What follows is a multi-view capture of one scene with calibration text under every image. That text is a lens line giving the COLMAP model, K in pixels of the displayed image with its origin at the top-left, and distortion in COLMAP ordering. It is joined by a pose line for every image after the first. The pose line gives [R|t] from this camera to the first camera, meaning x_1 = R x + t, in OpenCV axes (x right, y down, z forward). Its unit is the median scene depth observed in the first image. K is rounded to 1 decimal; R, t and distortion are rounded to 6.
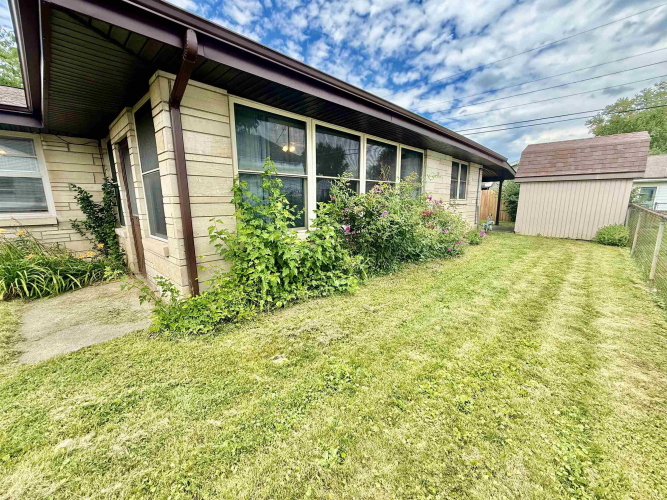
lens RADIAL K [[266.6, 0, 333.3], [0, 266.6, 250.2], [0, 0, 1]] dist [0.002295, -0.000082]
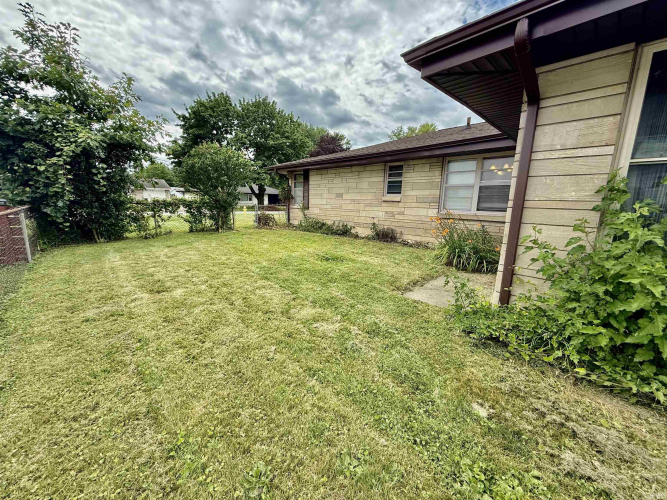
lens RADIAL K [[266.6, 0, 333.0], [0, 266.6, 249.9], [0, 0, 1]] dist [0.002295, -0.000082]
pose [[-0.046222, 0.188966, -0.980895, 0.431490], [-0.210129, 0.958135, 0.194483, -0.082255], [0.976580, 0.215104, -0.004579, 0.421782]]
